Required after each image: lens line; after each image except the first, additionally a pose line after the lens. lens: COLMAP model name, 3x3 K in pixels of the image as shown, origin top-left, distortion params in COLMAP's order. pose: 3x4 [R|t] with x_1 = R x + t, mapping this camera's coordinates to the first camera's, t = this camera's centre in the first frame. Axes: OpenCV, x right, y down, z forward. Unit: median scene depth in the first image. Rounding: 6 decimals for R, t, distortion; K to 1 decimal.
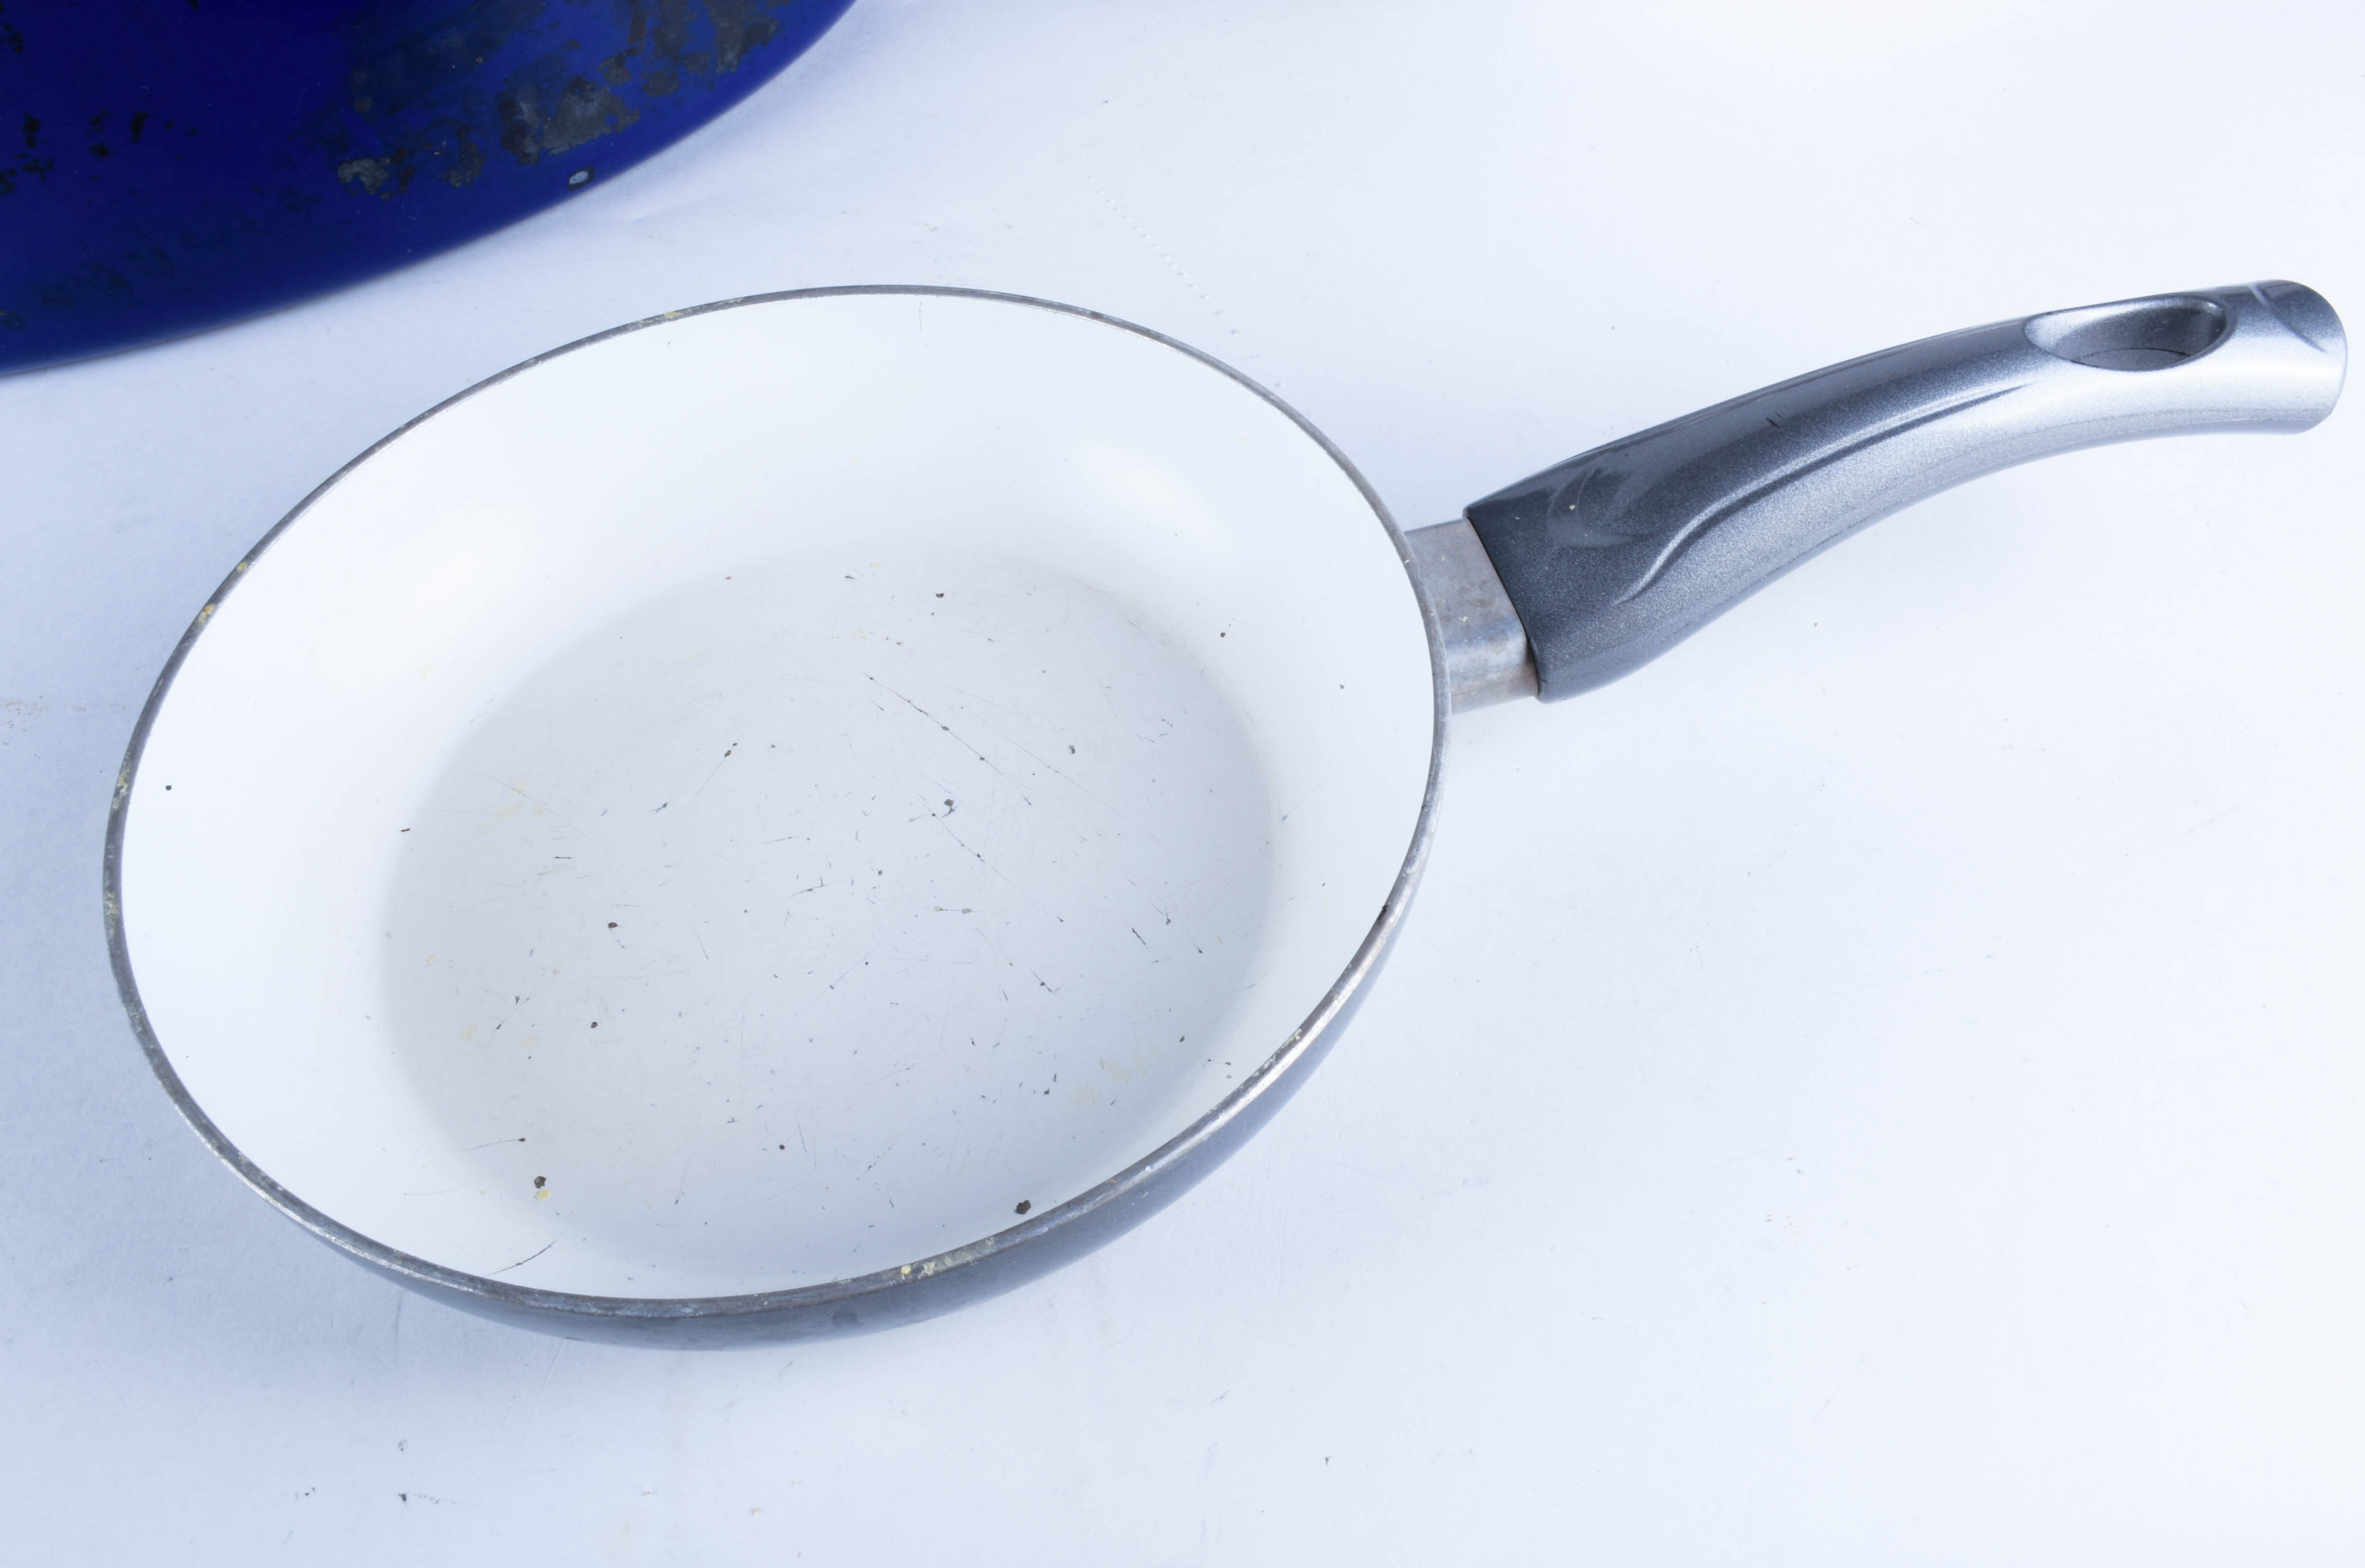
lens RADIAL K [[2138.4, 0, 1189.6], [0, 2138.4, 796.0], [0, 0, 1]] dist [-0.016727, 0.001437]
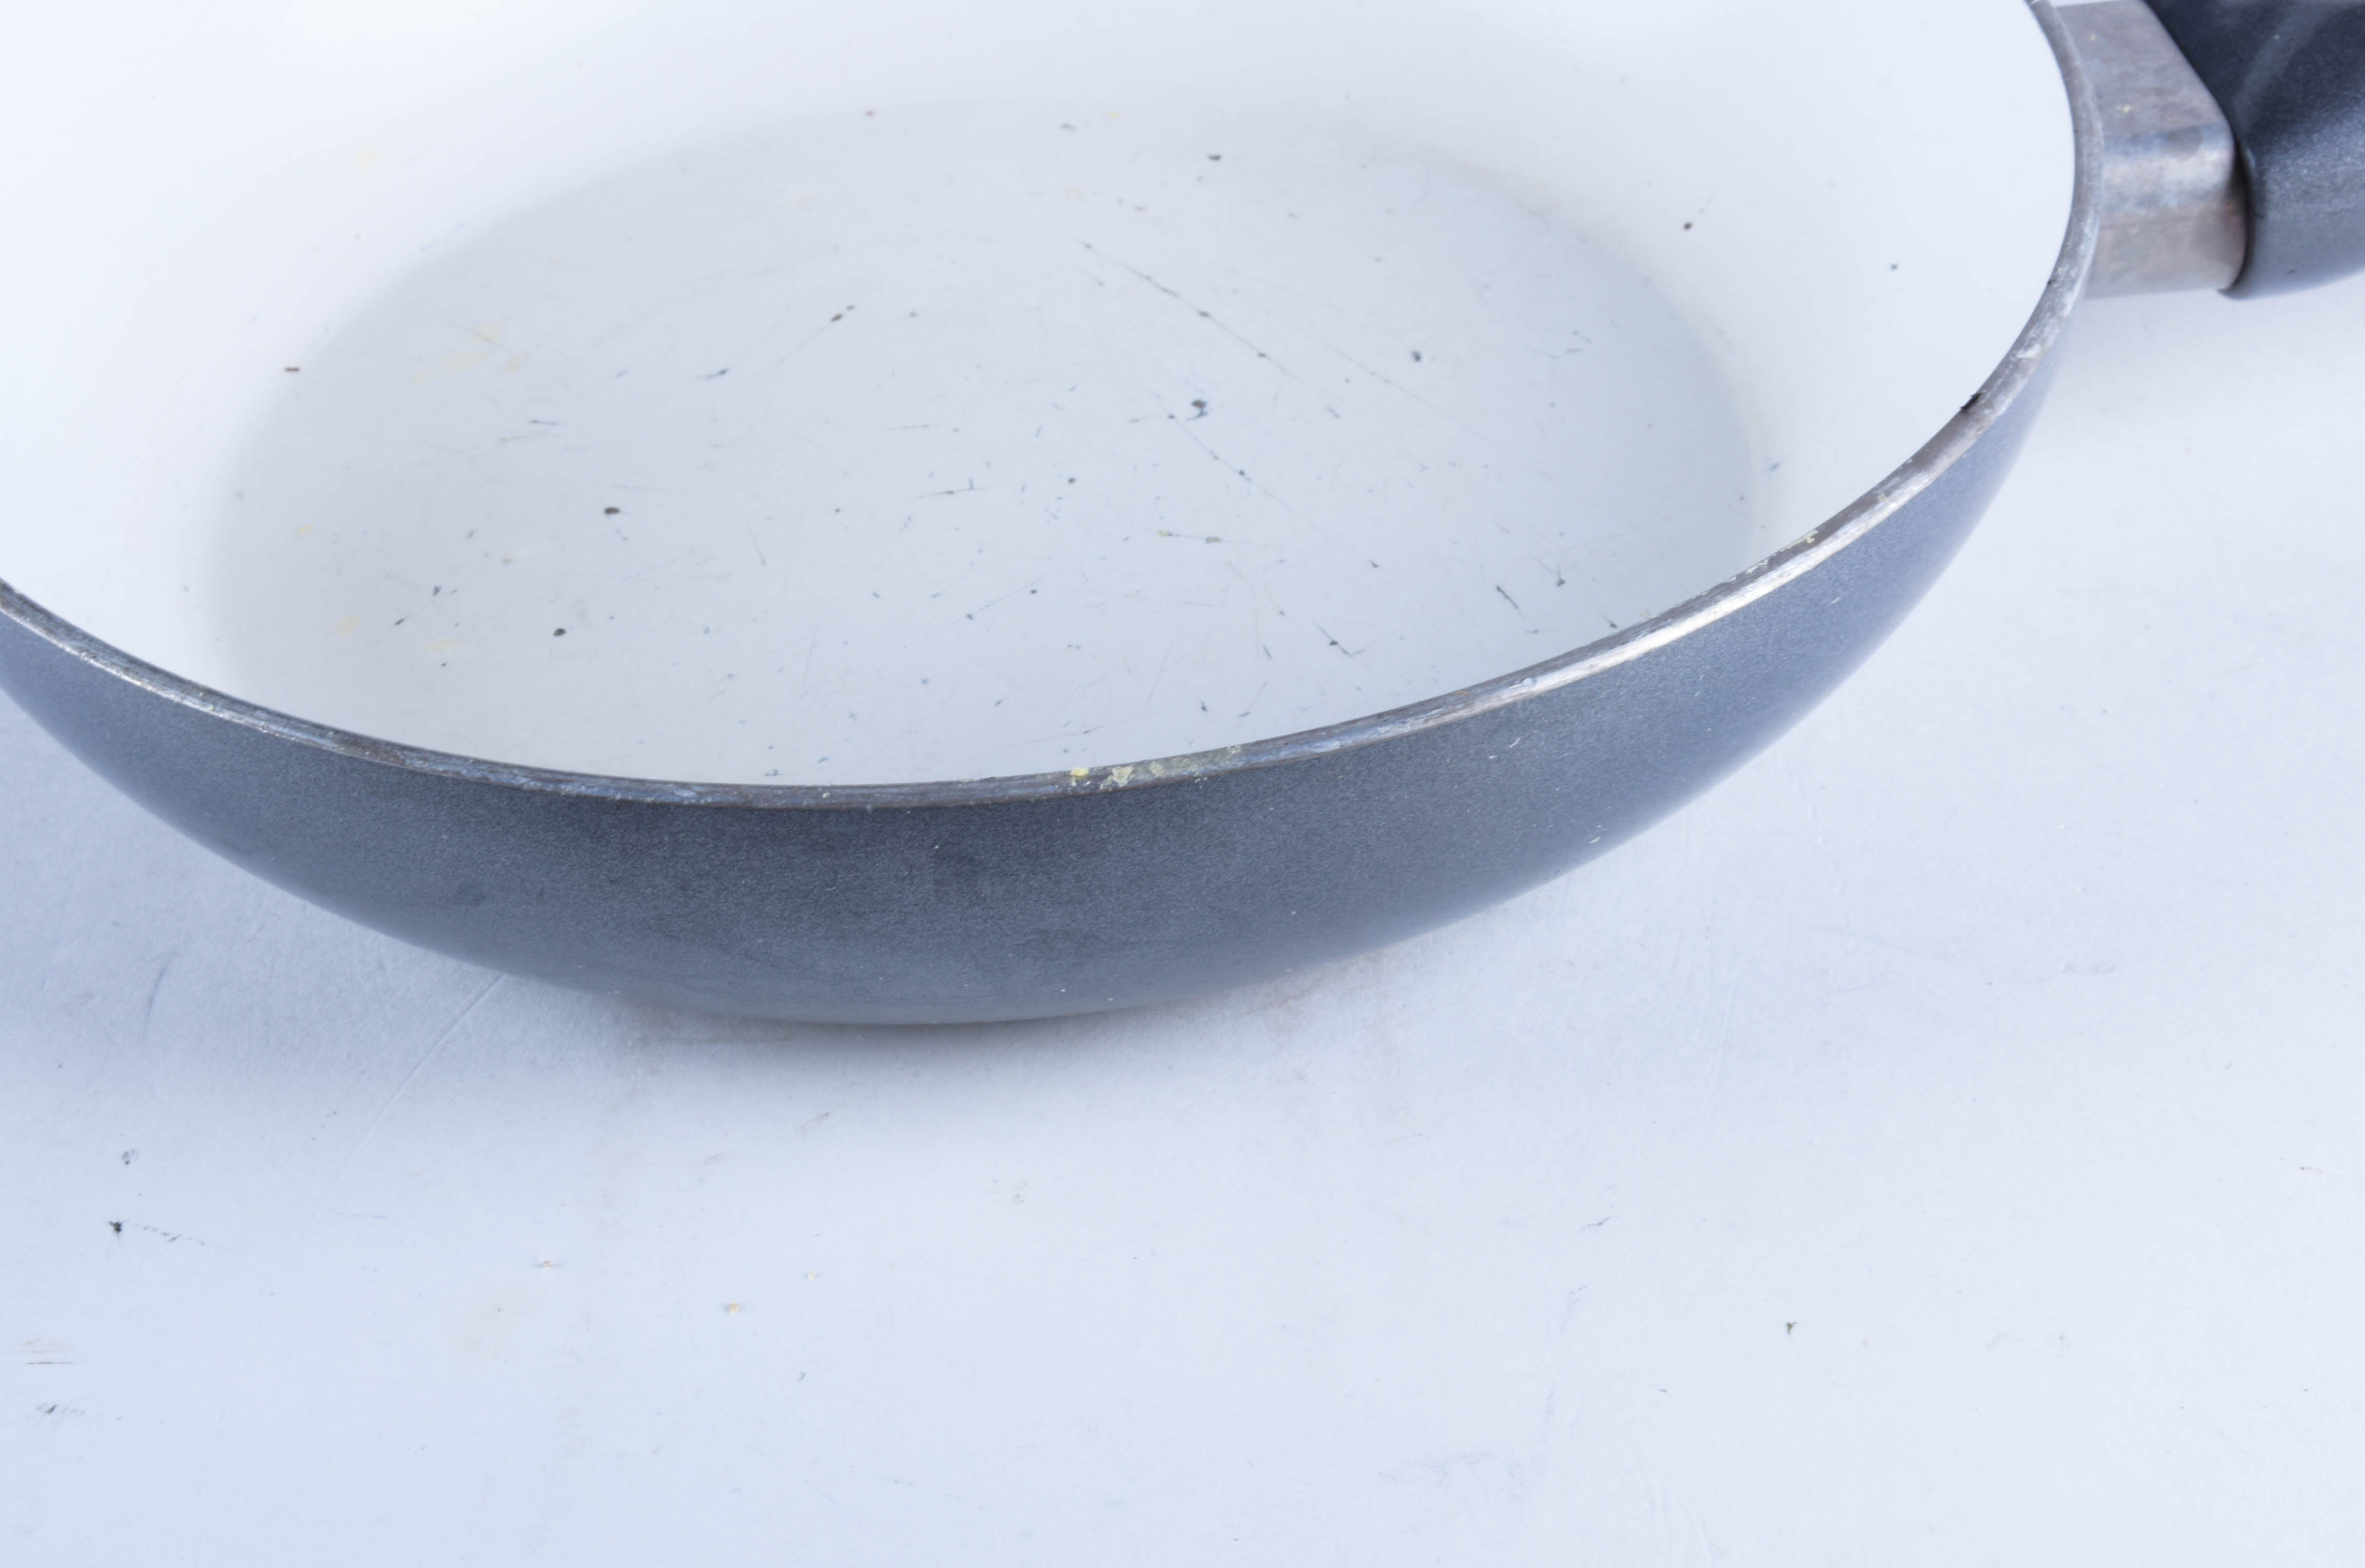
lens RADIAL K [[3535.4, 0, 1189.3], [0, 3535.4, 798.4], [0, 0, 1]] dist [-0.014357, 0.000000]
pose [[0.989777, 0.107488, -0.093748, -0.013432], [-0.123829, 0.973770, -0.190887, 0.307279], [0.070771, 0.200544, 0.977125, 0.078217]]
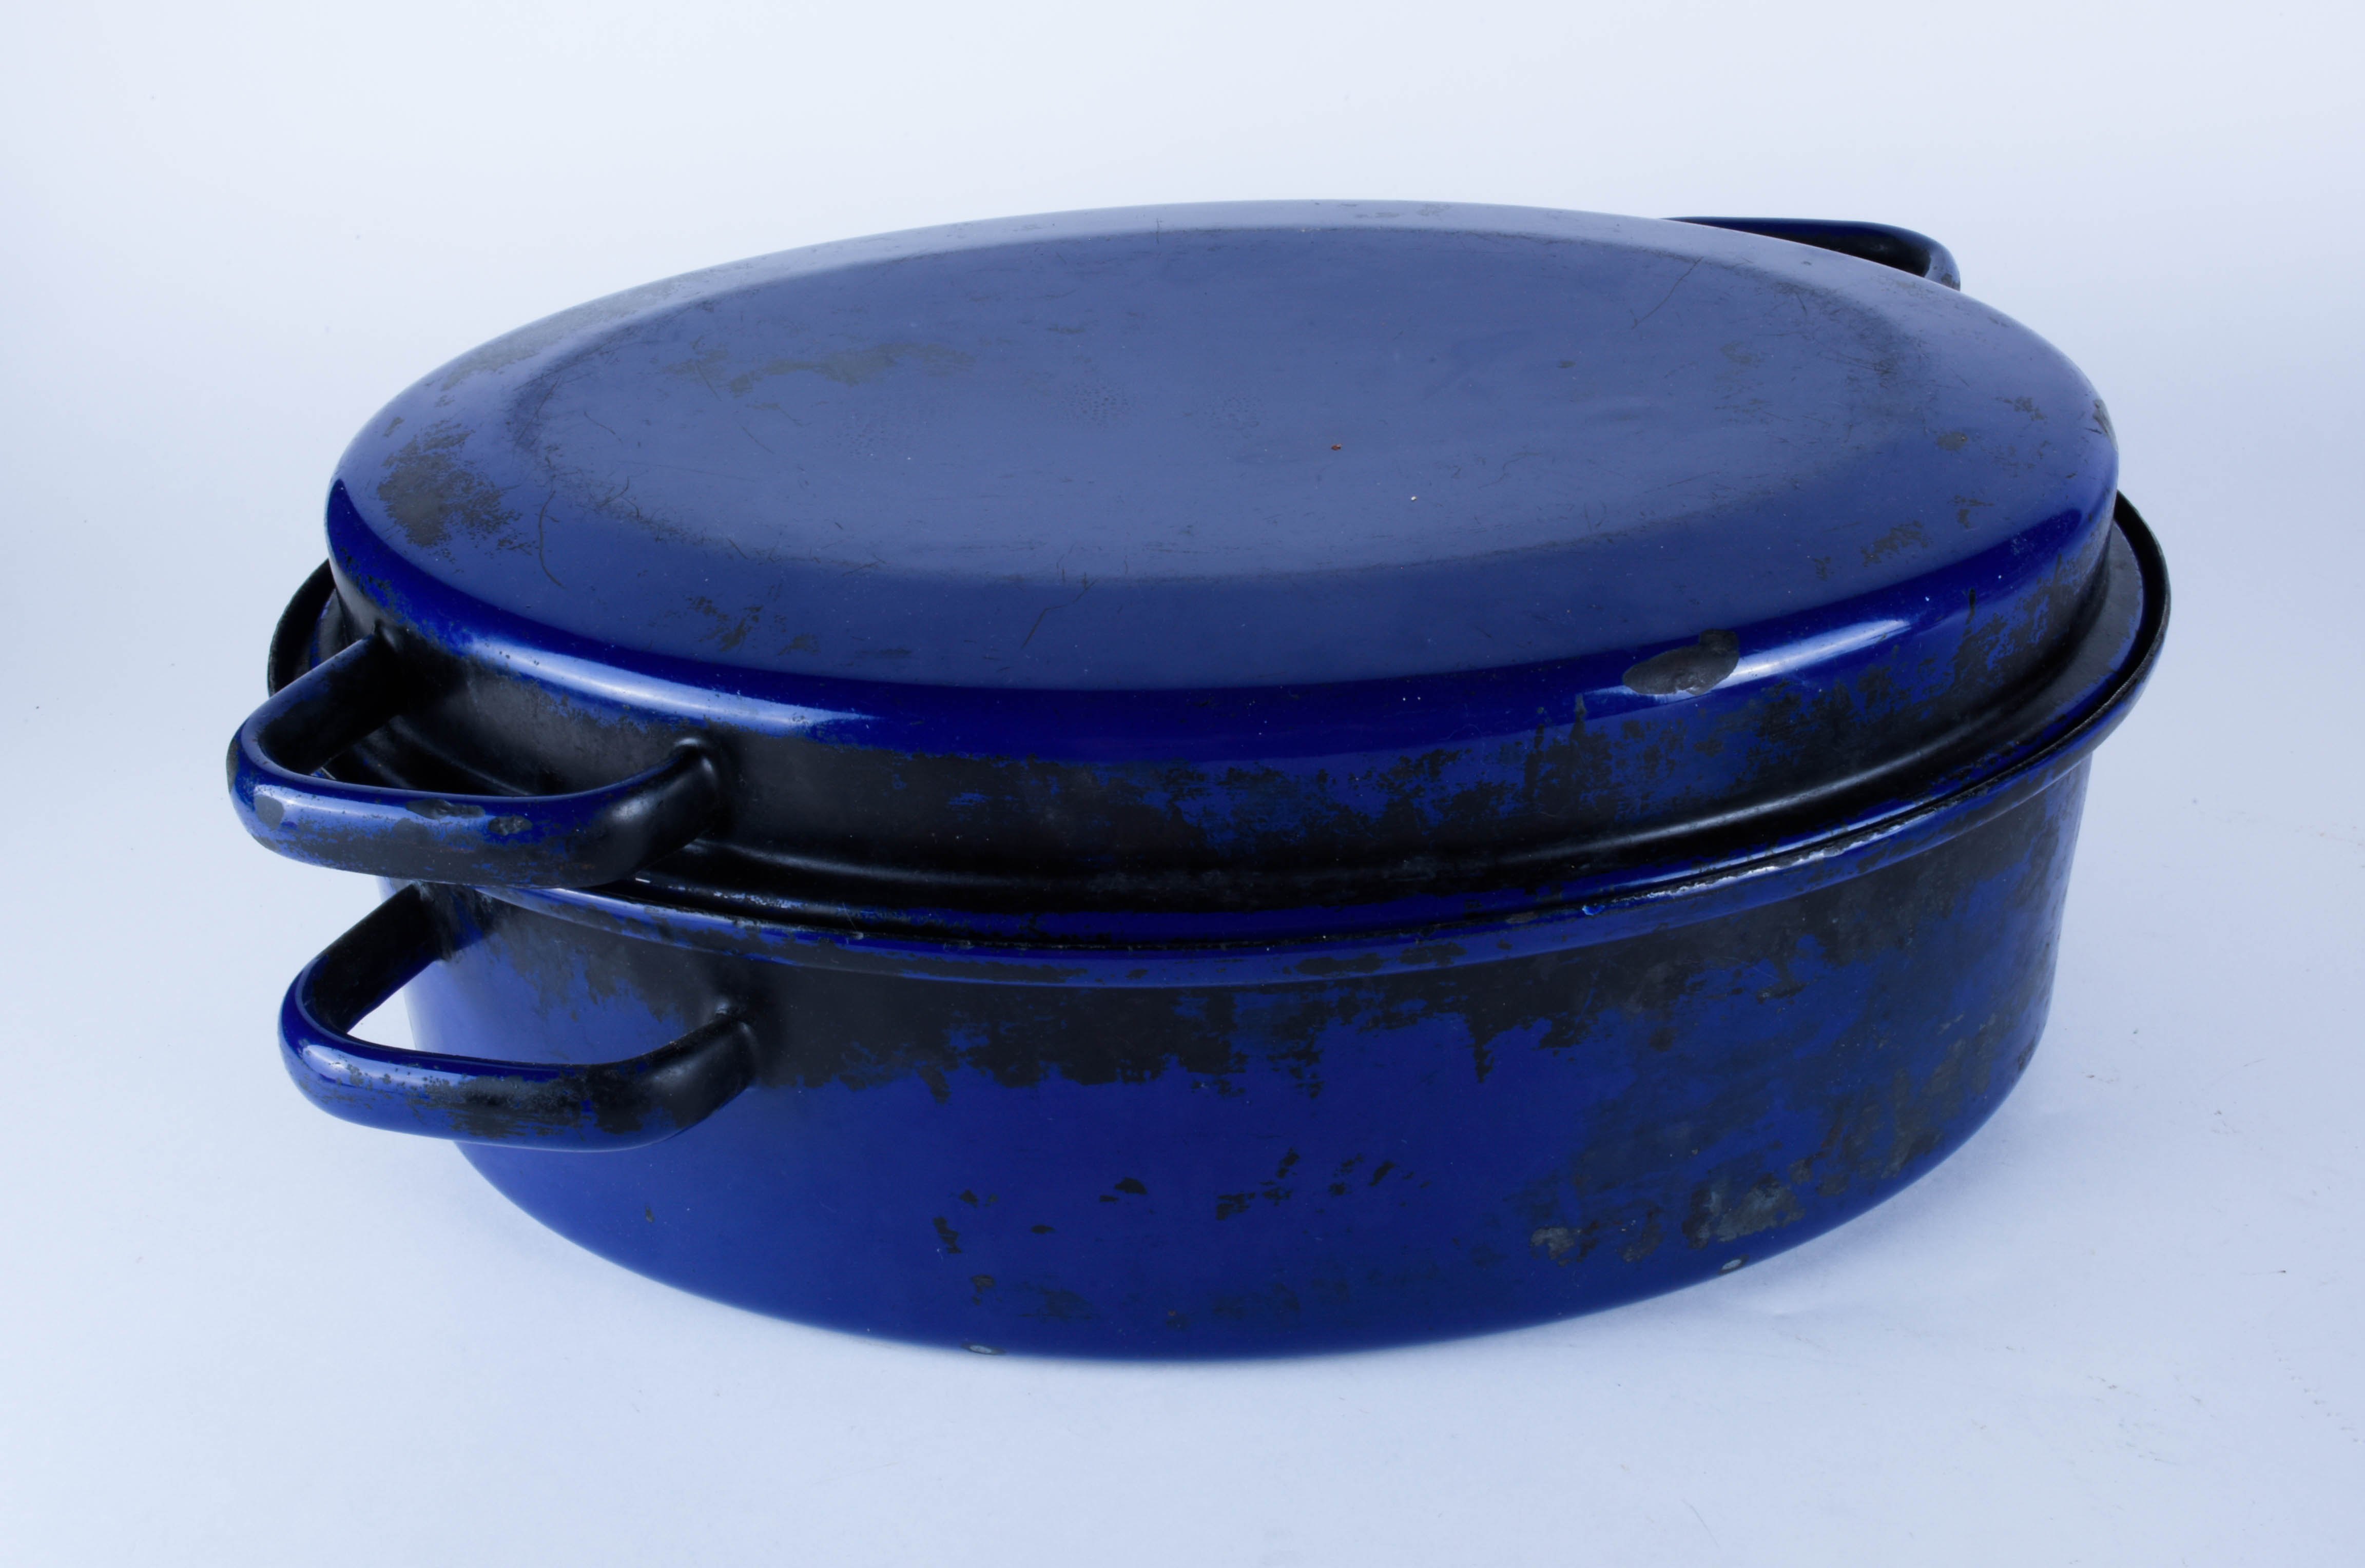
lens RADIAL K [[2824.8, 0, 1175.5], [0, 2824.8, 794.7], [0, 0, 1]] dist [-0.009860, 0.000000]
pose [[0.970256, 0.149403, -0.190480, -0.431159], [-0.205222, 0.924979, -0.319841, -0.039365], [0.128404, 0.349419, 0.928127, -0.378007]]
